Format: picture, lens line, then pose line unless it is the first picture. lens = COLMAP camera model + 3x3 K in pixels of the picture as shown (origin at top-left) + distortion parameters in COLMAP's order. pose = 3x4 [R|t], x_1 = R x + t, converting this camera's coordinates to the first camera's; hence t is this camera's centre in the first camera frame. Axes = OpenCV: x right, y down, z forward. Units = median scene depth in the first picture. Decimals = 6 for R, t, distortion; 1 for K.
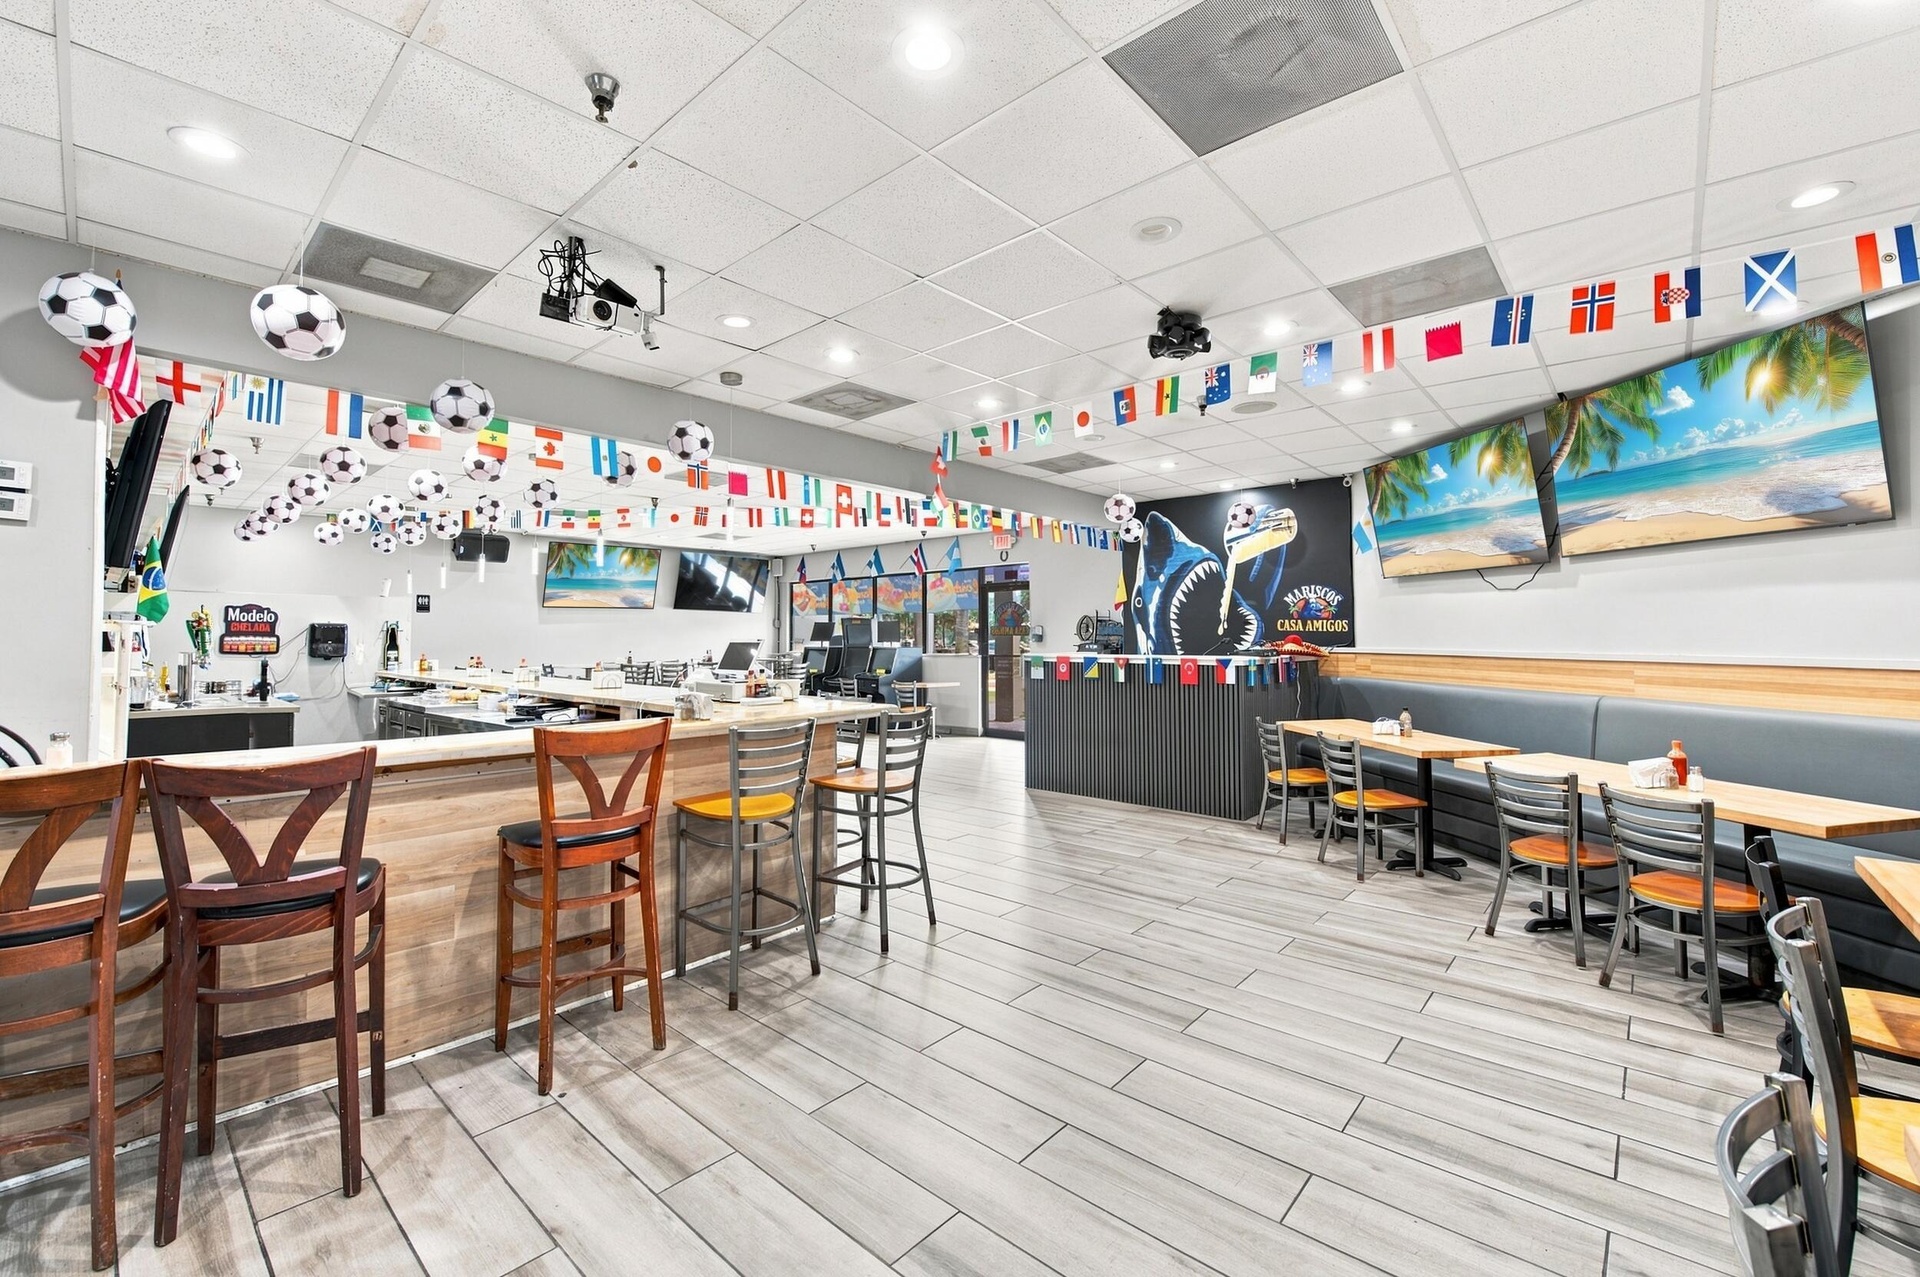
lens RADIAL K [[785.7, 0, 959.0], [0, 785.7, 612.7], [0, 0, 1]] dist [-0.015332, -0.000305]
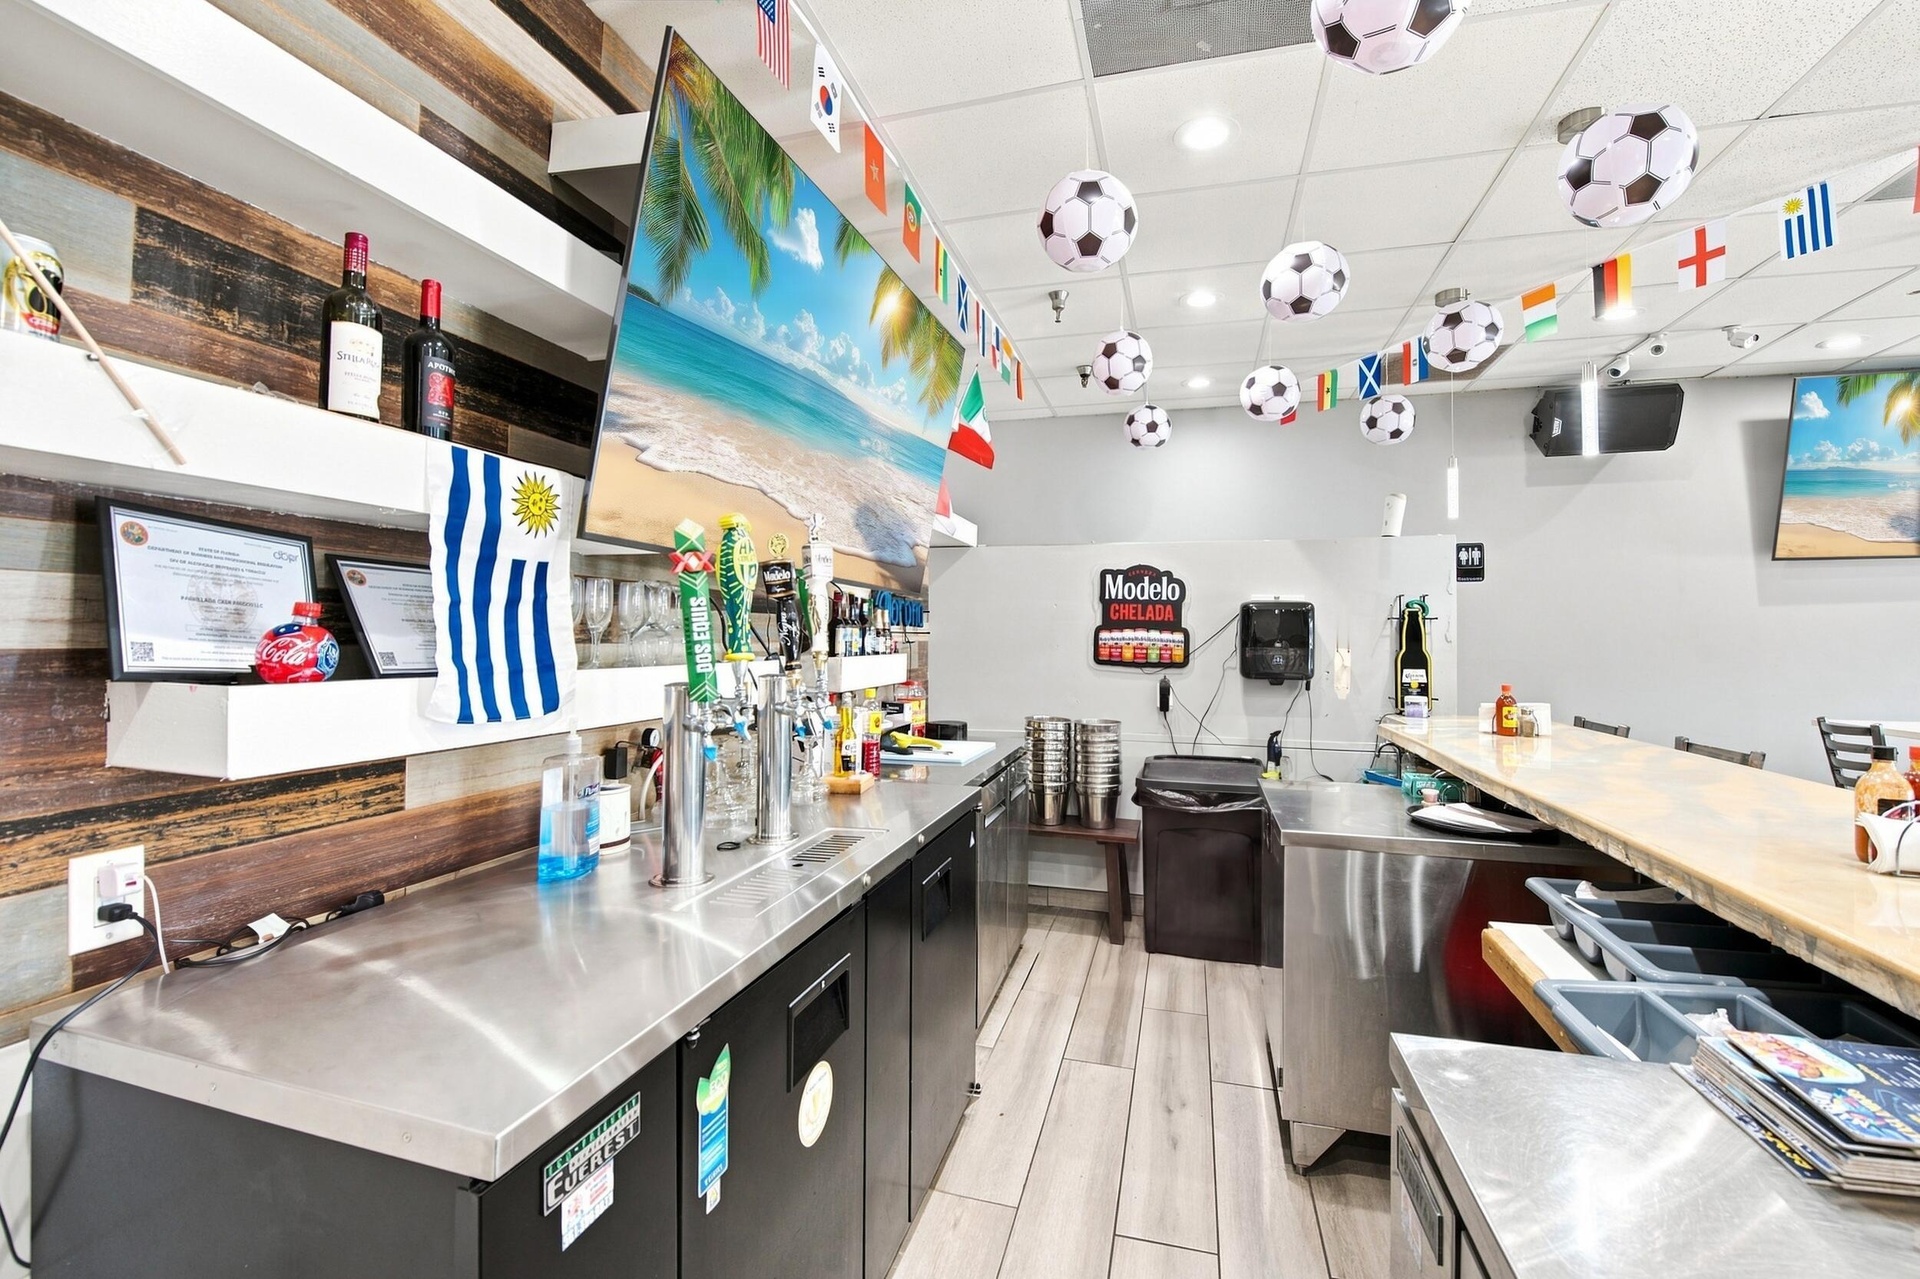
lens RADIAL K [[809.6, 0, 963.1], [0, 809.6, 611.0], [0, 0, 1]] dist [-0.002770, -0.009299]
pose [[0.438234, -0.019075, -0.898658, -0.487372], [0.016576, 0.999776, -0.013138, 0.022316], [0.898708, -0.009138, 0.438453, 0.653583]]
